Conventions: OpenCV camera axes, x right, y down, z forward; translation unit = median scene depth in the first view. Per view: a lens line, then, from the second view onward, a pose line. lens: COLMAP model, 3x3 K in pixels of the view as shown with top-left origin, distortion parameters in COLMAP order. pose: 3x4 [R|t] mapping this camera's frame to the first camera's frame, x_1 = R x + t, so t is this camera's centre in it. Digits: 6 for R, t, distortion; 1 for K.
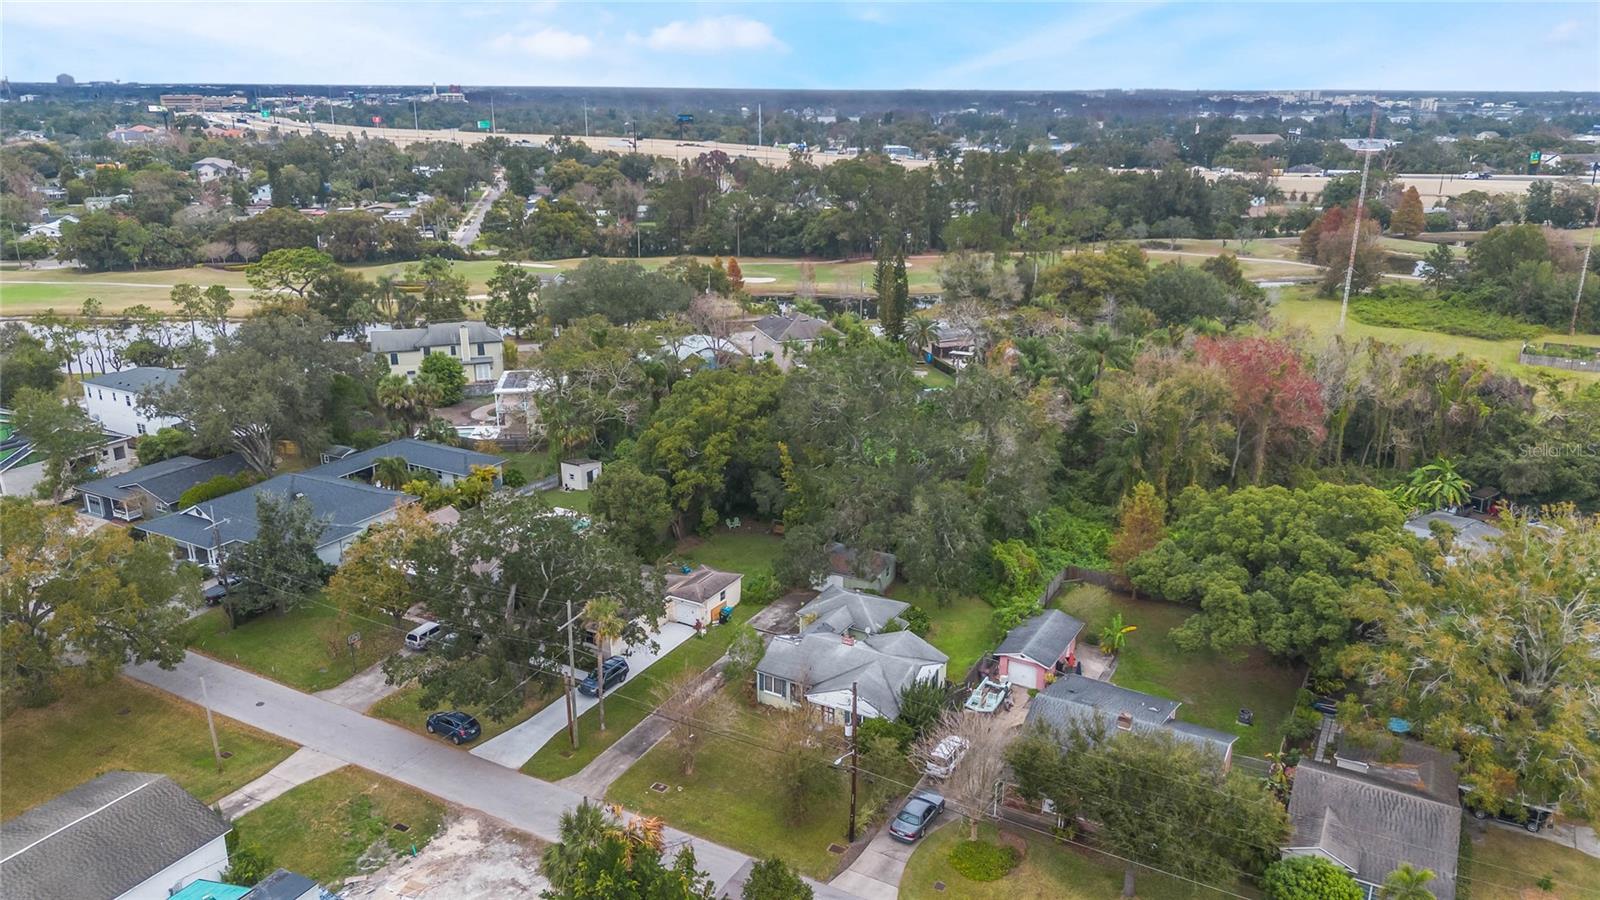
lens RADIAL K [[1123.7, 0, 806.2], [0, 1123.7, 455.4], [0, 0, 1]] dist [0.085391, -0.102030]
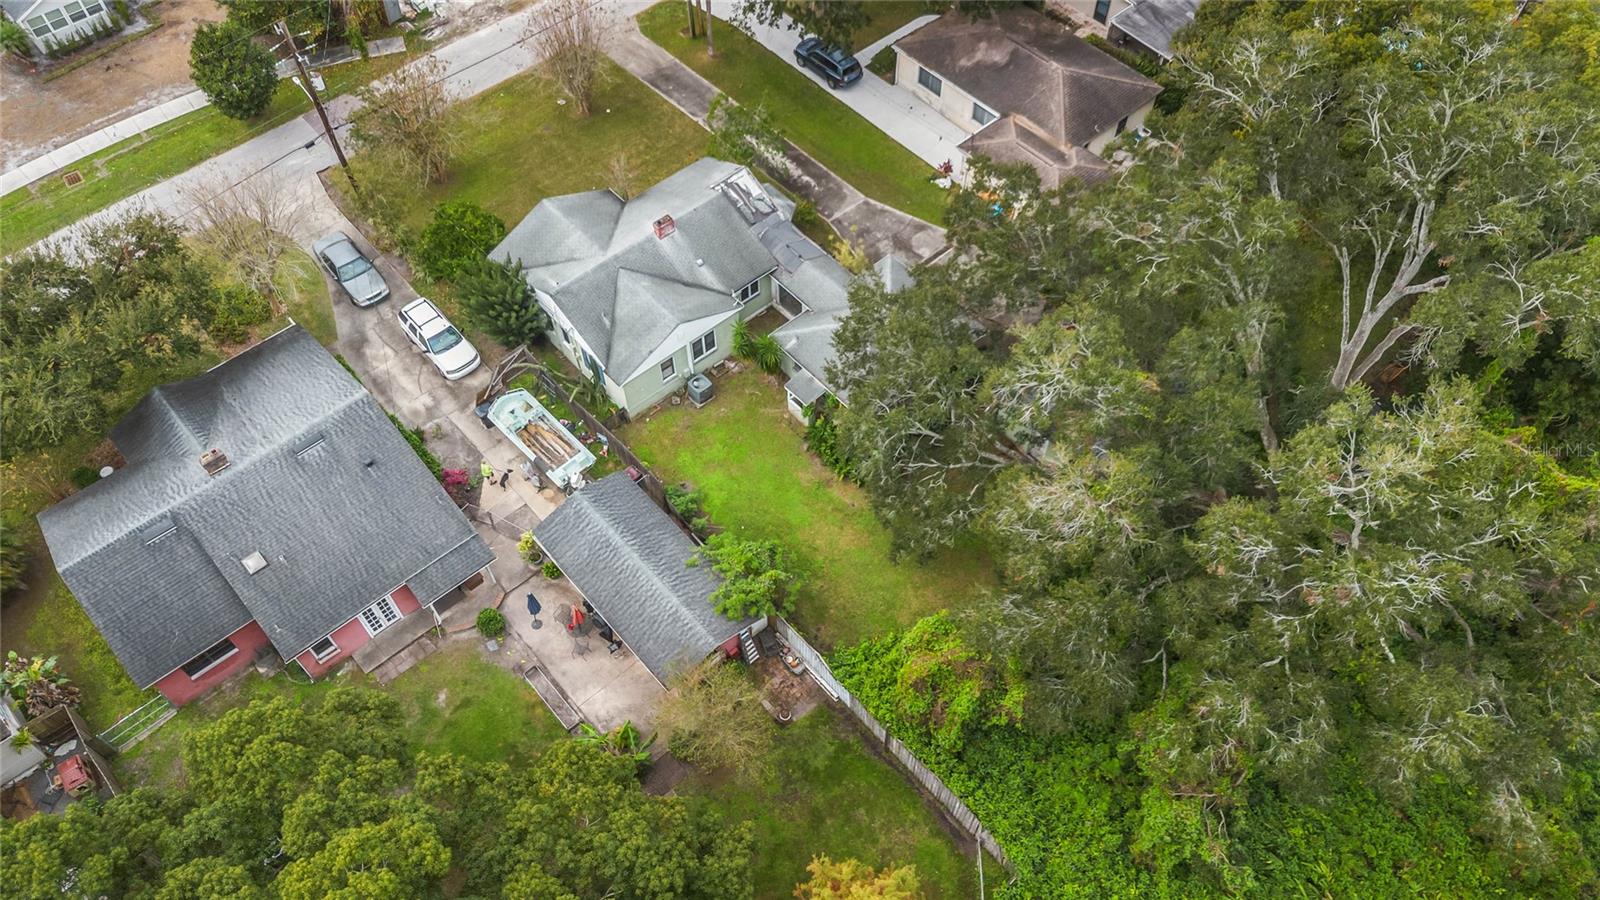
lens RADIAL K [[1165.0, 0, 805.6], [0, 1165.0, 444.3], [0, 0, 1]] dist [0.057884, -0.043540]
pose [[-0.324502, 0.772548, -0.545774, 0.401179], [-0.293804, 0.466135, 0.834505, -0.294210], [0.899099, 0.431148, 0.075716, 0.965667]]
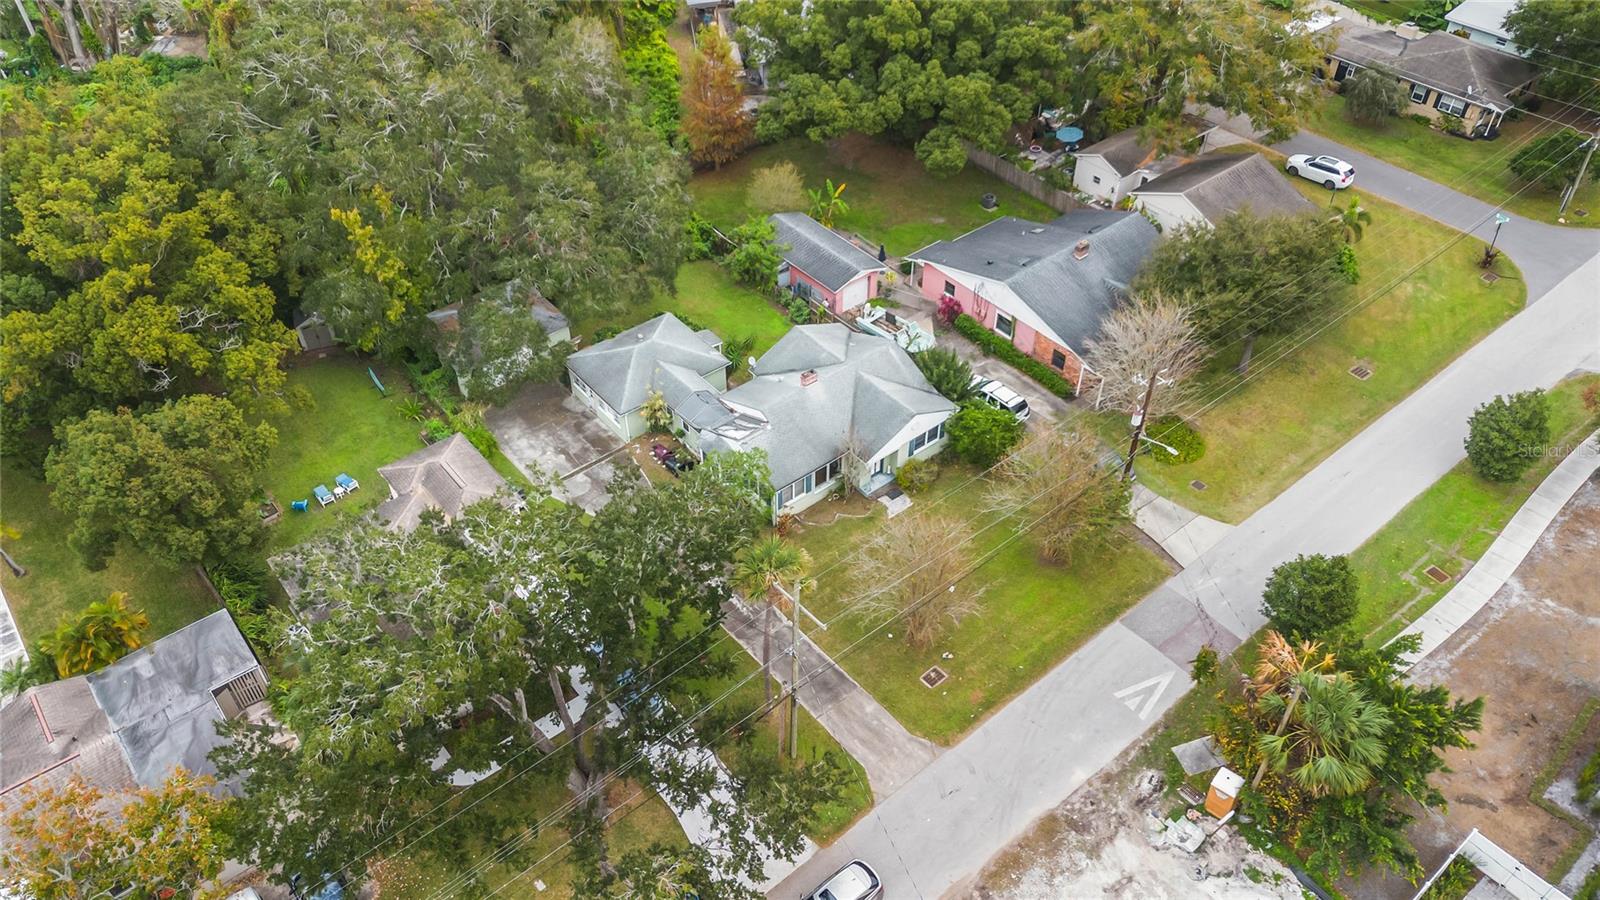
lens RADIAL K [[1143.1, 0, 804.5], [0, 1143.1, 453.5], [0, 0, 1]] dist [0.085751, -0.089188]
pose [[0.363268, -0.632504, 0.684087, -0.446901], [0.290733, 0.774540, 0.561749, -0.189859], [-0.885161, -0.005179, 0.465256, 0.595704]]
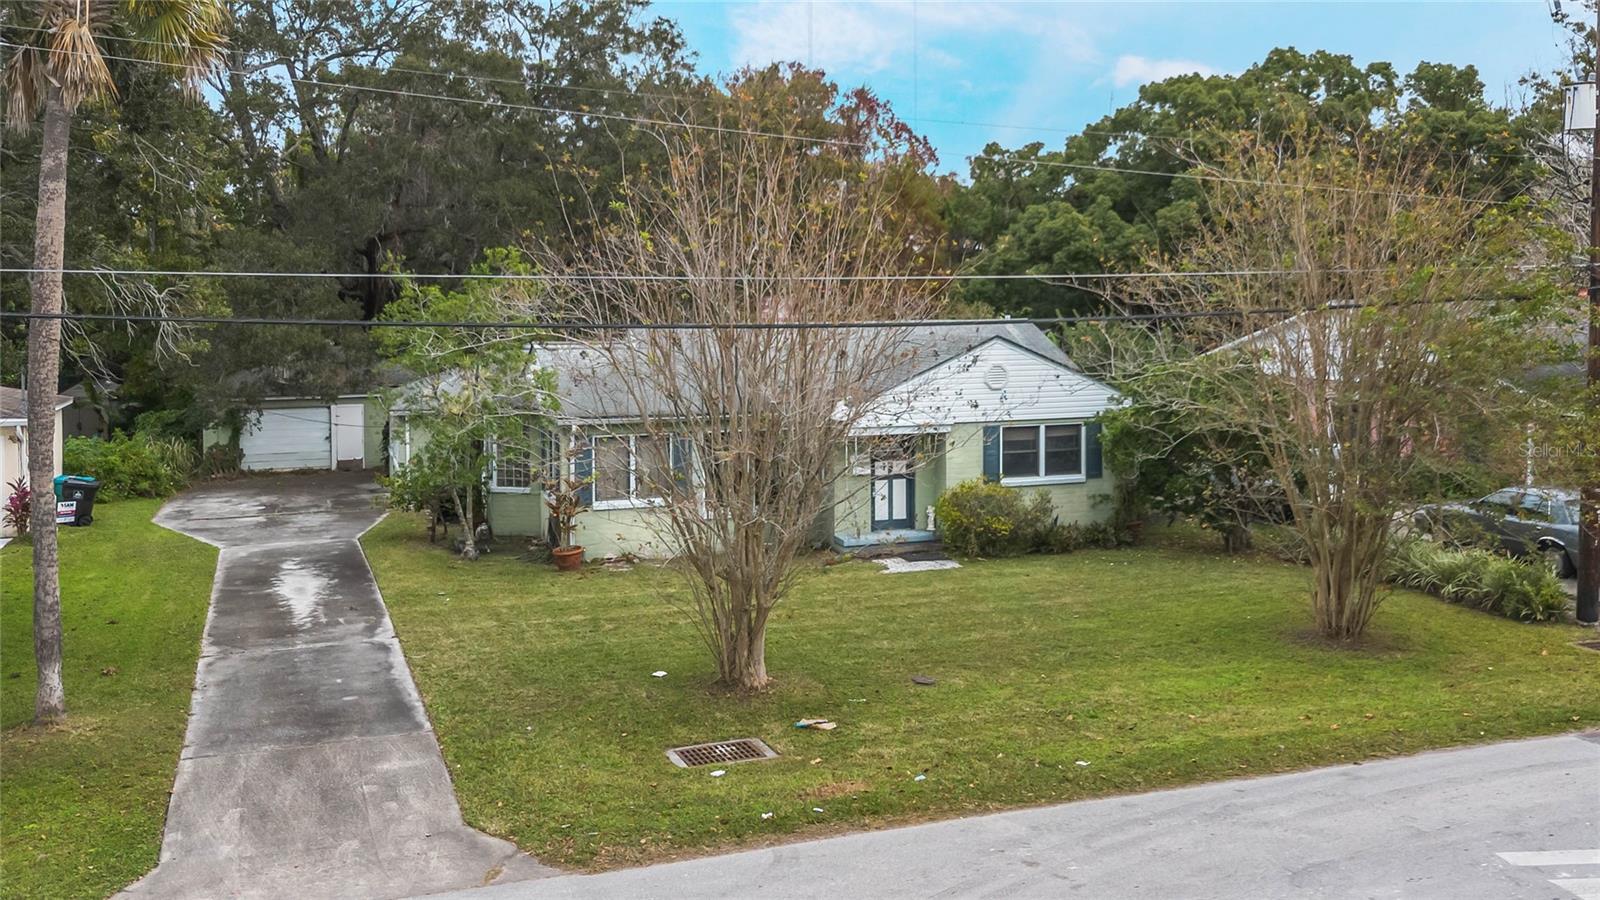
lens RADIAL K [[1479.8, 0, 843.3], [0, 1479.8, 449.6], [0, 0, 1]] dist [0.046147, -0.000681]
pose [[0.657443, -0.086169, 0.748561, -0.227256], [0.245309, 0.963796, -0.104503, 0.221985], [-0.712455, 0.252333, 0.654780, 0.663963]]
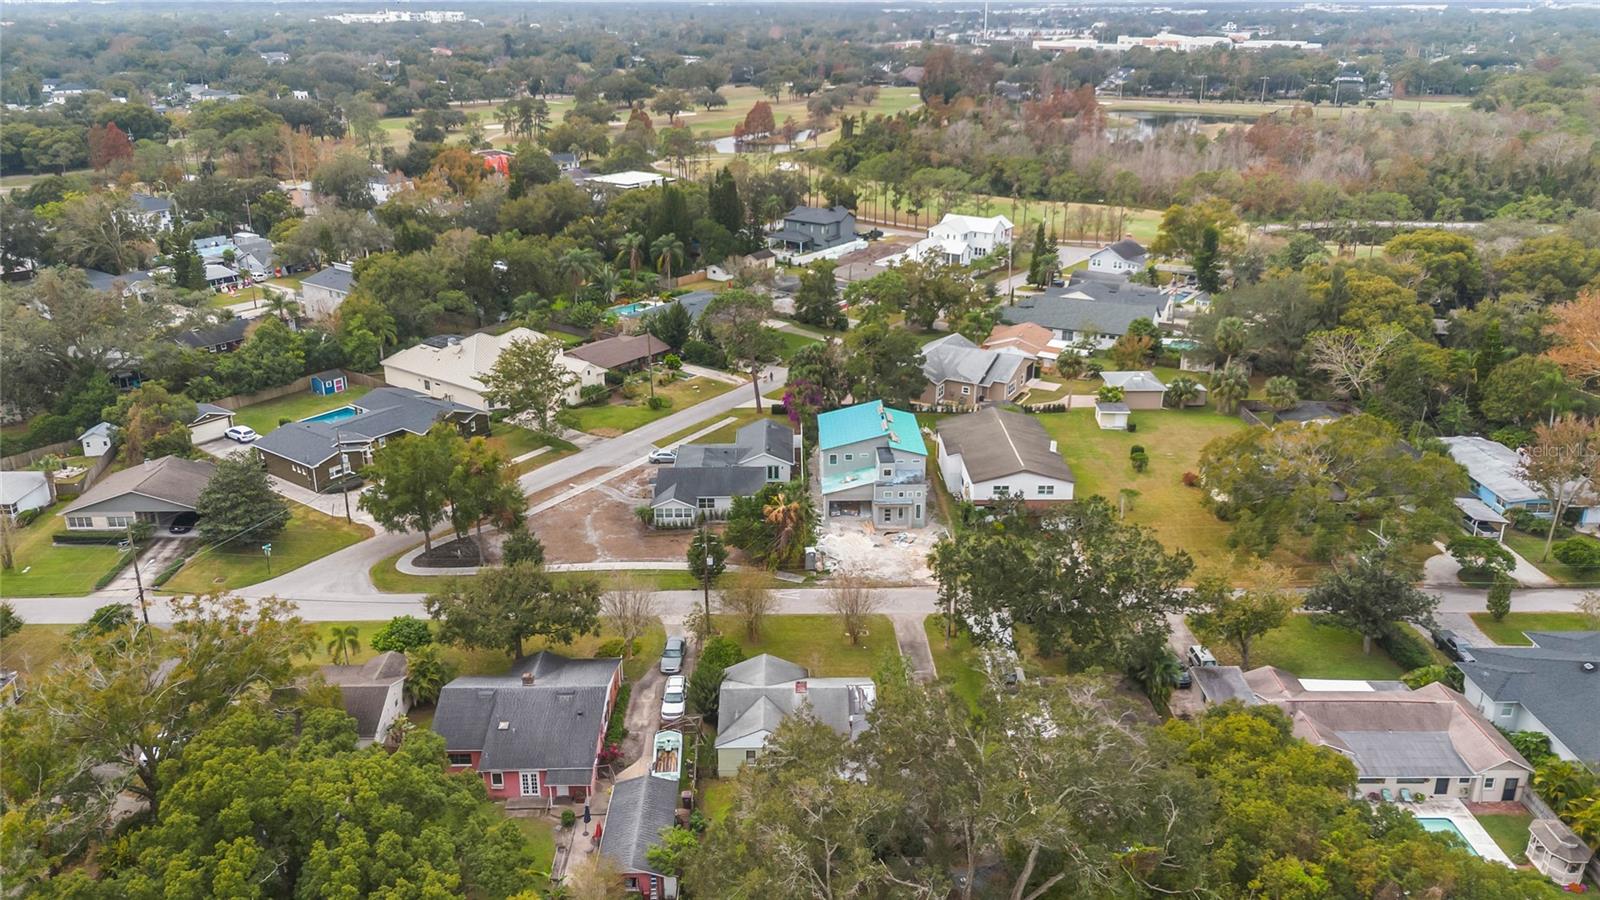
lens RADIAL K [[1156.1, 0, 814.0], [0, 1156.1, 452.2], [0, 0, 1]] dist [0.070216, -0.060782]
pose [[-0.862142, 0.185481, -0.471496, 0.433304], [-0.161717, 0.781172, 0.603008, -0.572541], [0.480166, 0.596127, -0.643485, 1.400689]]
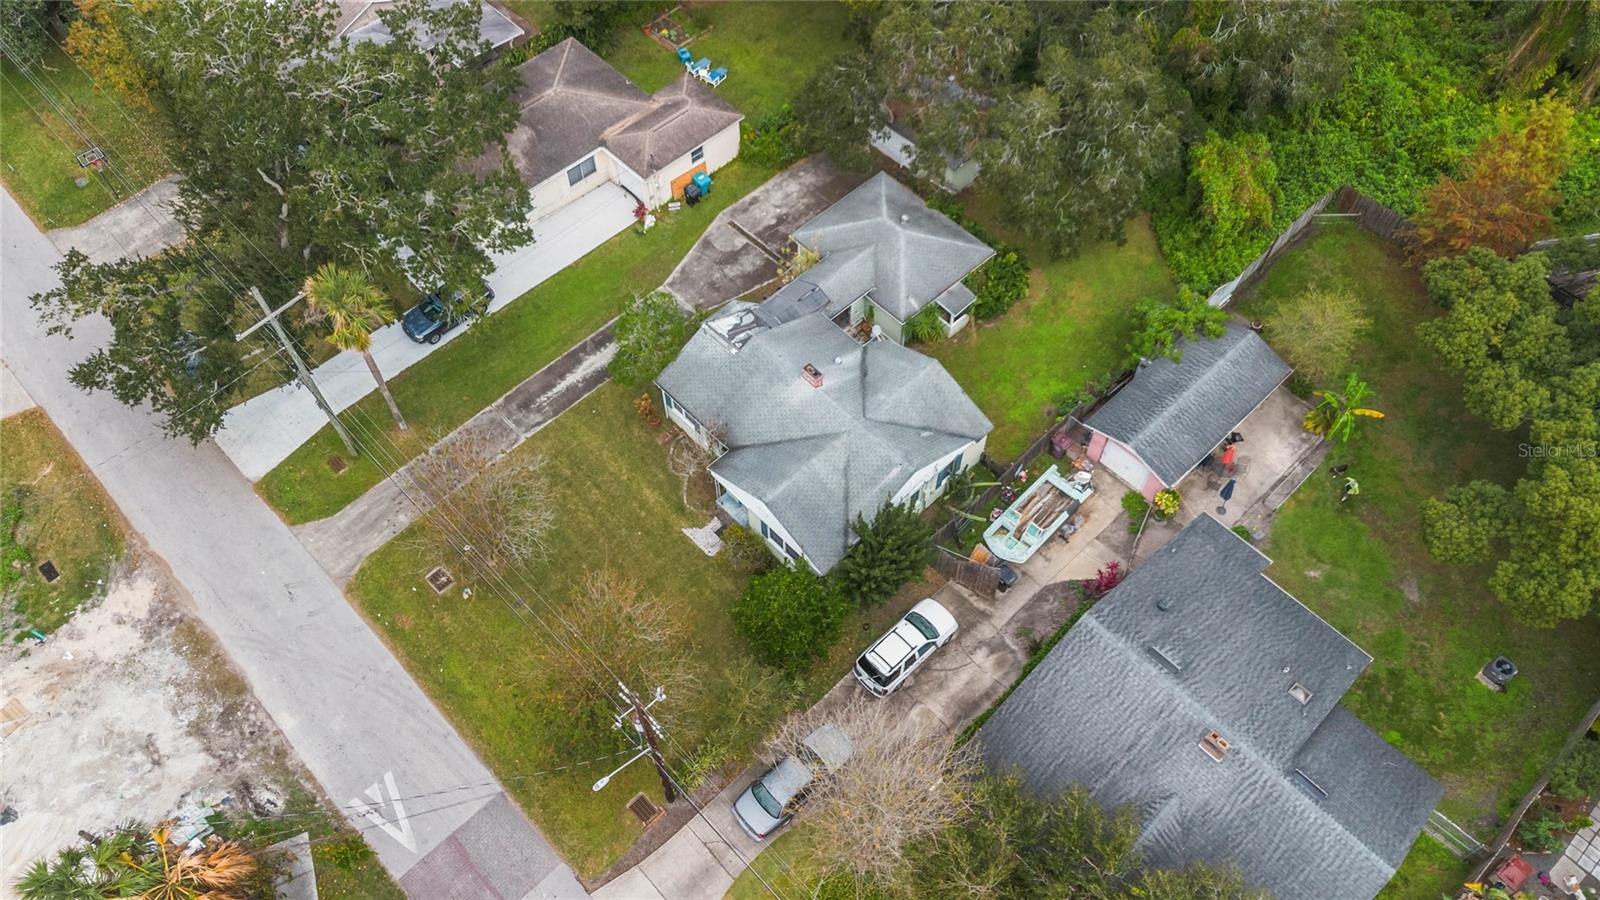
lens RADIAL K [[1147.6, 0, 803.3], [0, 1147.6, 448.8], [0, 0, 1]] dist [0.074843, -0.068344]
pose [[0.956558, 0.241104, -0.163909, 0.121829], [-0.087104, 0.772879, 0.628547, -0.149019], [0.278227, -0.586965, 0.760304, 0.490108]]
